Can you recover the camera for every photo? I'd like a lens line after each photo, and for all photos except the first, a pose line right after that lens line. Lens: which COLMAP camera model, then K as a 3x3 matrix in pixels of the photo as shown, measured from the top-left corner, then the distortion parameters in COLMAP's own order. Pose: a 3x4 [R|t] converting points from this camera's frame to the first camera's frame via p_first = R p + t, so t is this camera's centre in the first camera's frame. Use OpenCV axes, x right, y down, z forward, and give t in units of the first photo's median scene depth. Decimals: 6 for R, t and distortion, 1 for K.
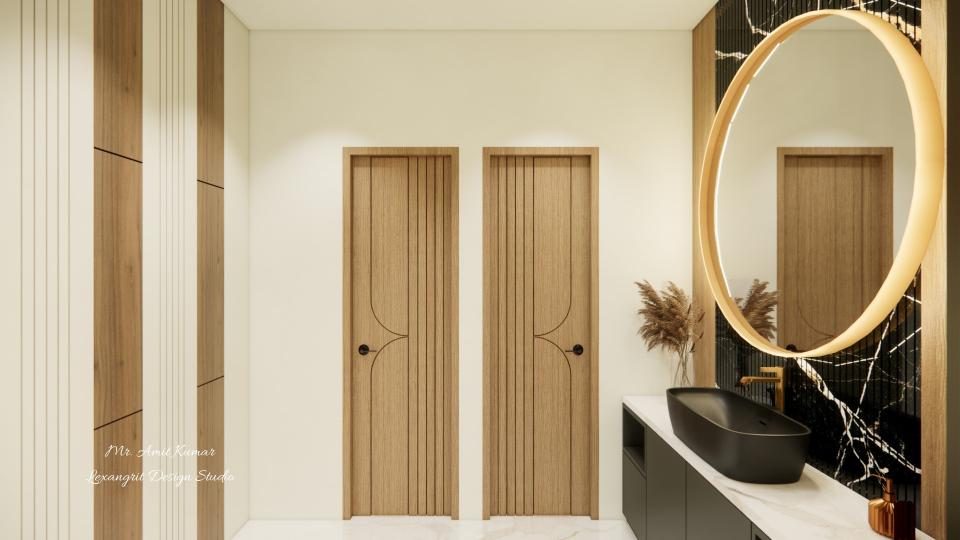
lens RADIAL K [[480.2, 0, 480.0], [0, 480.2, 270.0], [0, 0, 1]] dist [0.000174, -0.000055]
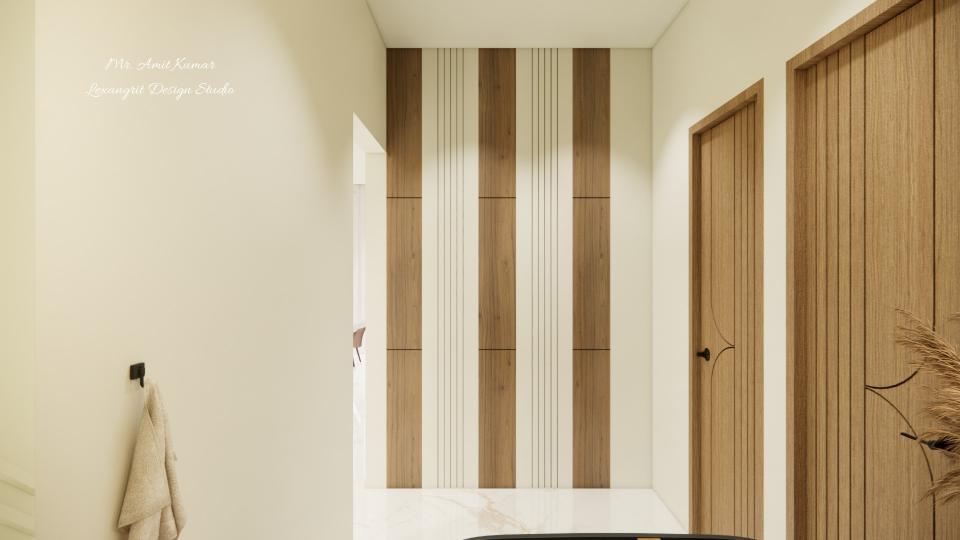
lens RADIAL K [[480.2, 0, 480.0], [0, 480.2, 270.0], [0, 0, 1]] dist [0.000174, -0.000055]
pose [[0.002716, -0.000287, -0.999996, 0.621110], [0.000118, 1.000000, -0.000286, 0.014364], [0.999996, -0.000117, 0.002716, 0.591661]]
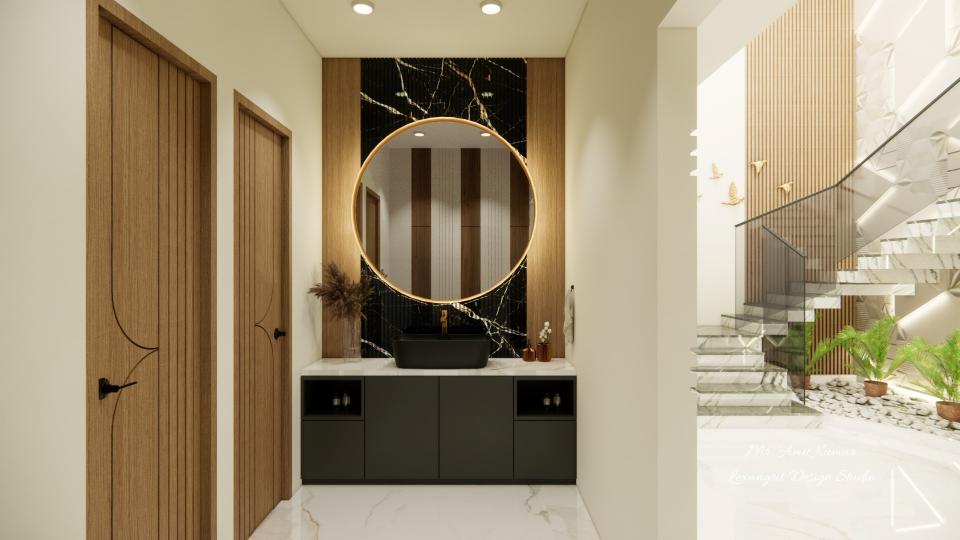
lens RADIAL K [[480.2, 0, 480.0], [0, 480.2, 270.0], [0, 0, 1]] dist [0.000174, -0.000055]
pose [[-0.002445, 0.000410, 0.999997, -0.764492], [0.000695, 1.000000, -0.000409, 0.038150], [-0.999997, 0.000694, -0.002445, 0.593617]]
